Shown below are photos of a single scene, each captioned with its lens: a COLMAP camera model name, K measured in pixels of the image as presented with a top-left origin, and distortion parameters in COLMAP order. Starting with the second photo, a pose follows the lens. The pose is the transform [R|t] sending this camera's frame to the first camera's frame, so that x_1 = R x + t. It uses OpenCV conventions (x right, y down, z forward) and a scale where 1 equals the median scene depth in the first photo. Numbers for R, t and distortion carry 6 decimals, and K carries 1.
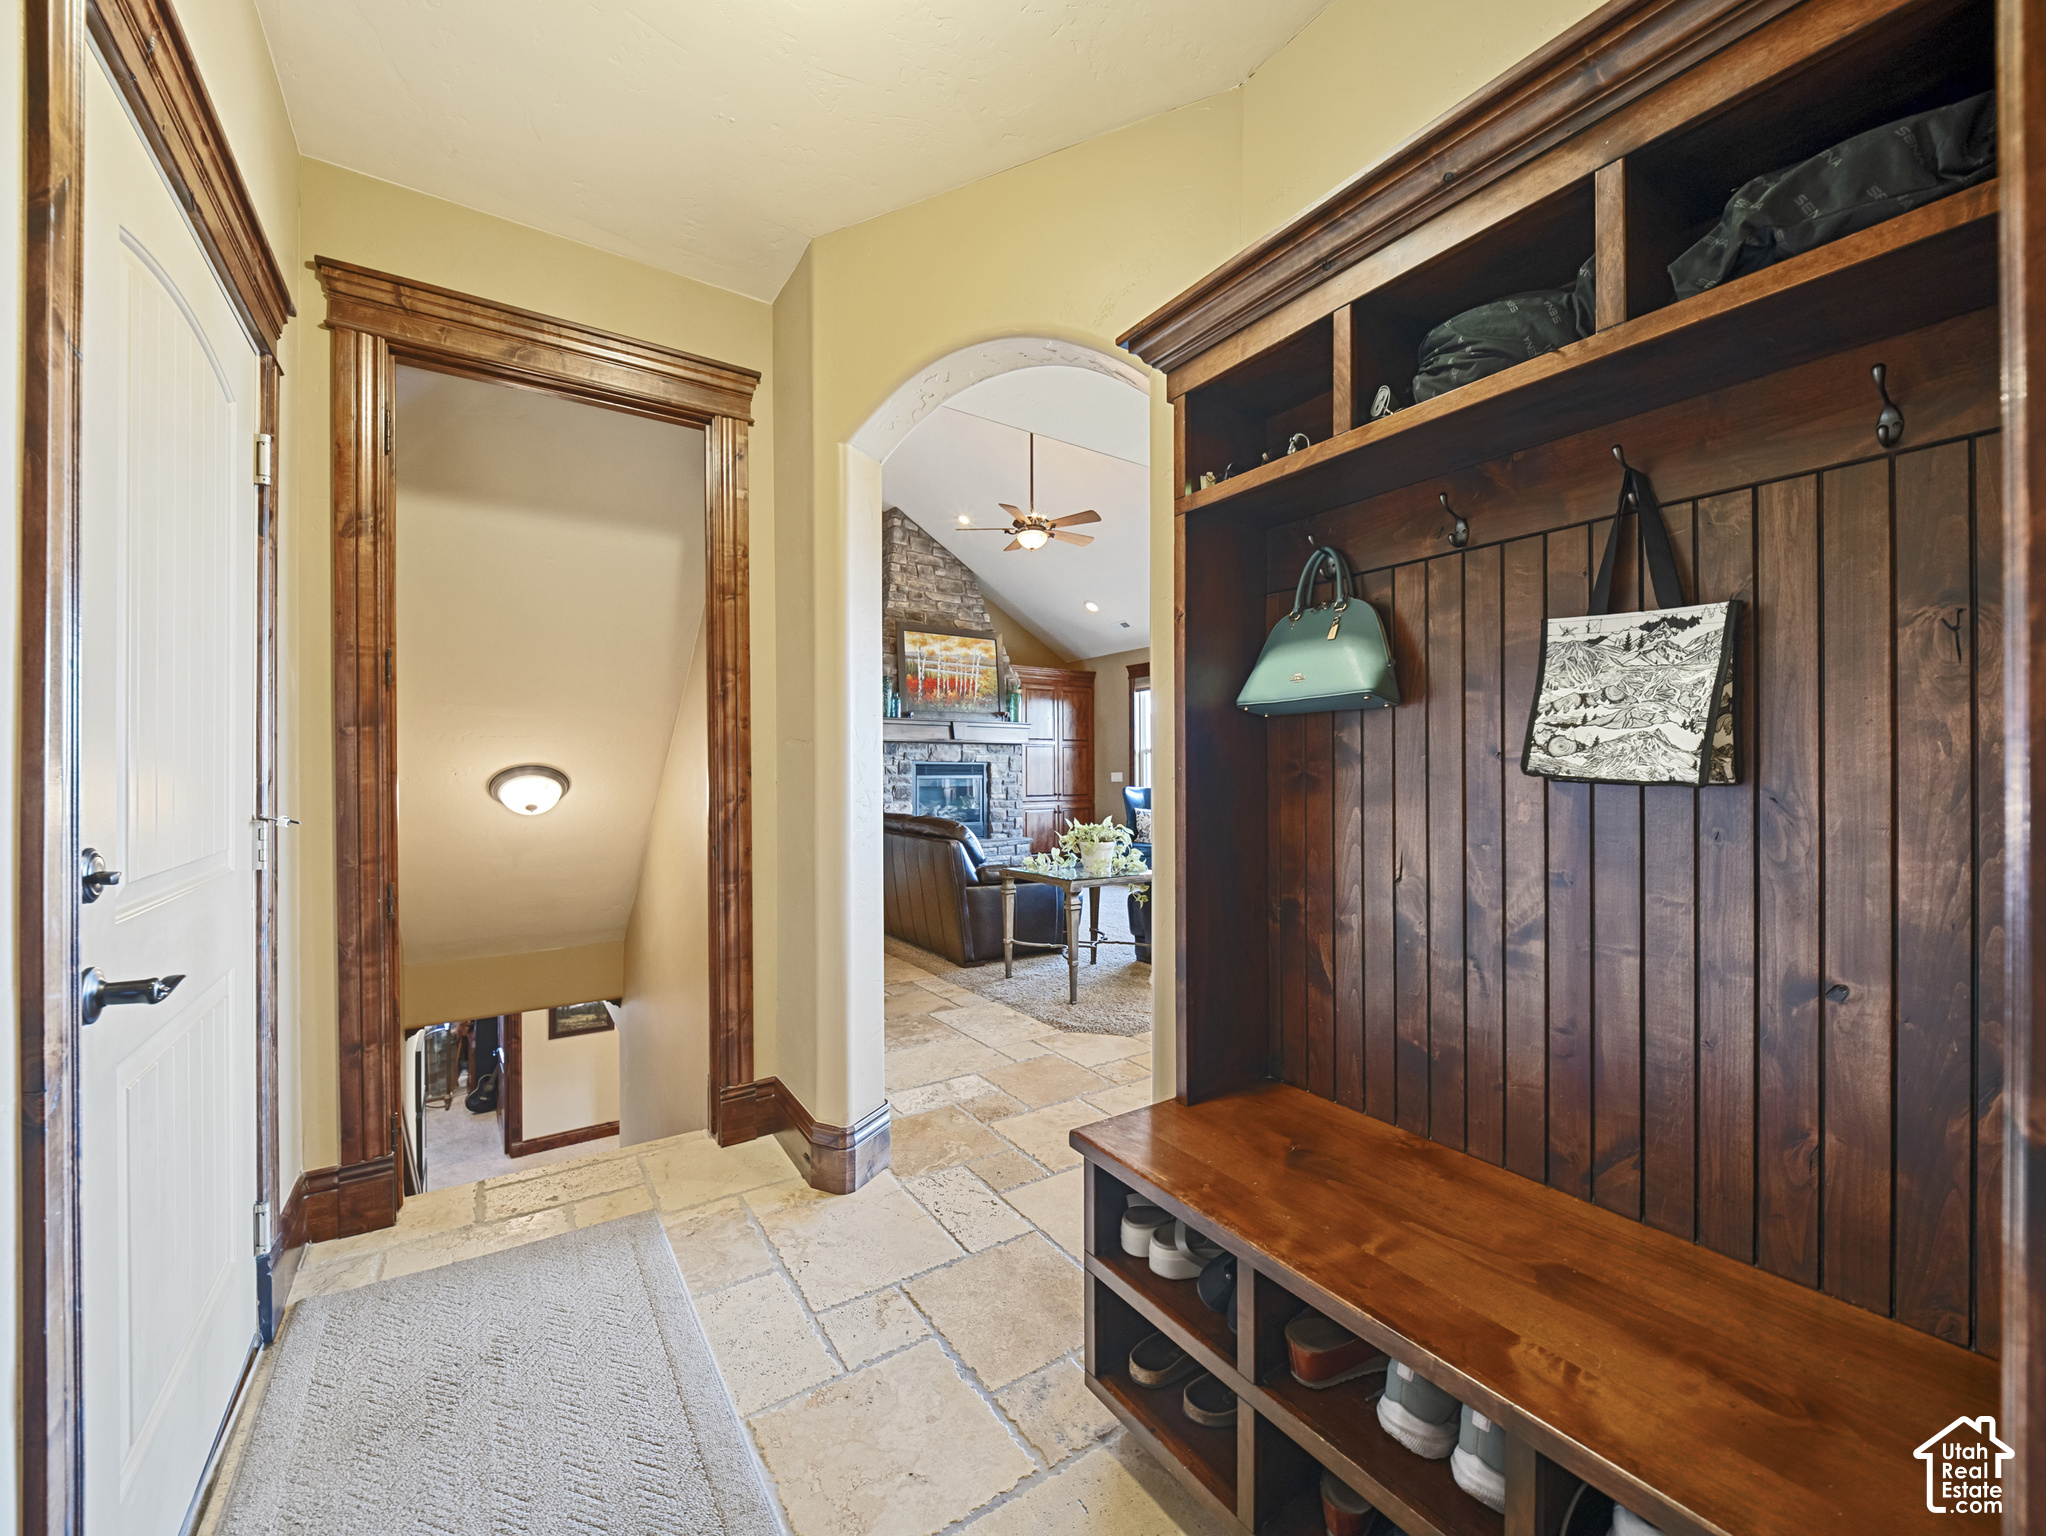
lens RADIAL K [[810.0, 0, 1026.3], [0, 810.0, 771.1], [0, 0, 1]] dist [-0.000117, 0.000015]
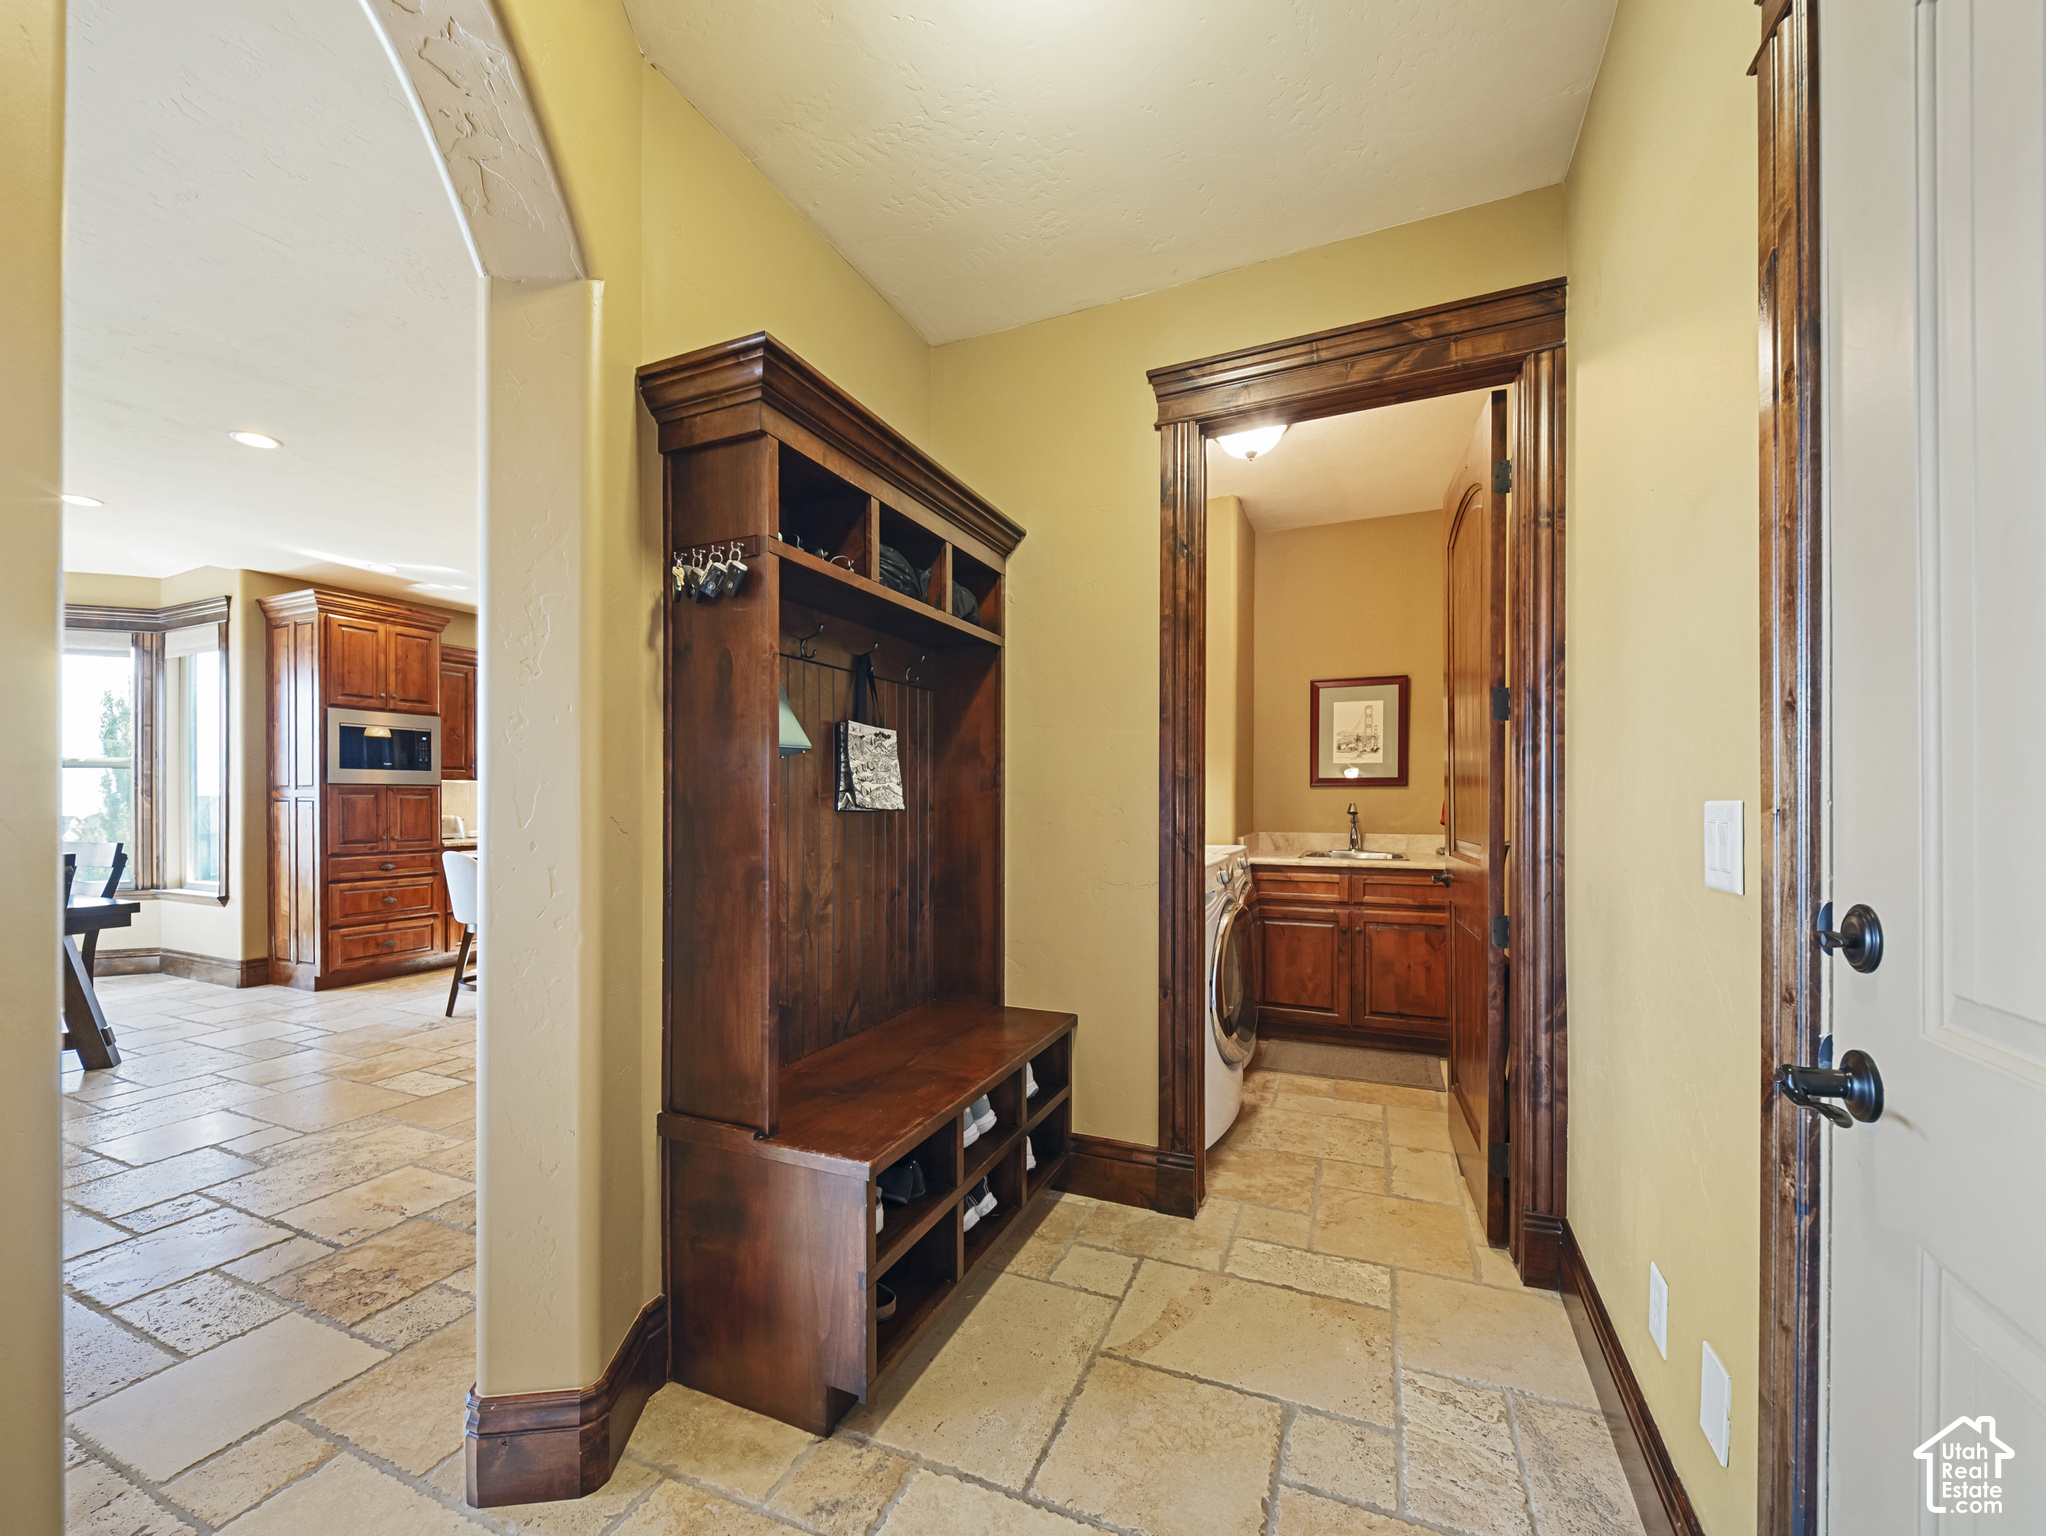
lens RADIAL K [[810.0, 0, 1024.2], [0, 810.0, 797.6], [0, 0, 1]] dist [-0.000117, 0.000015]
pose [[-0.547170, -0.000999, 0.837021, -1.119509], [-0.001198, 0.999999, 0.000411, -0.018716], [-0.837021, -0.000778, -0.547170, 1.742983]]
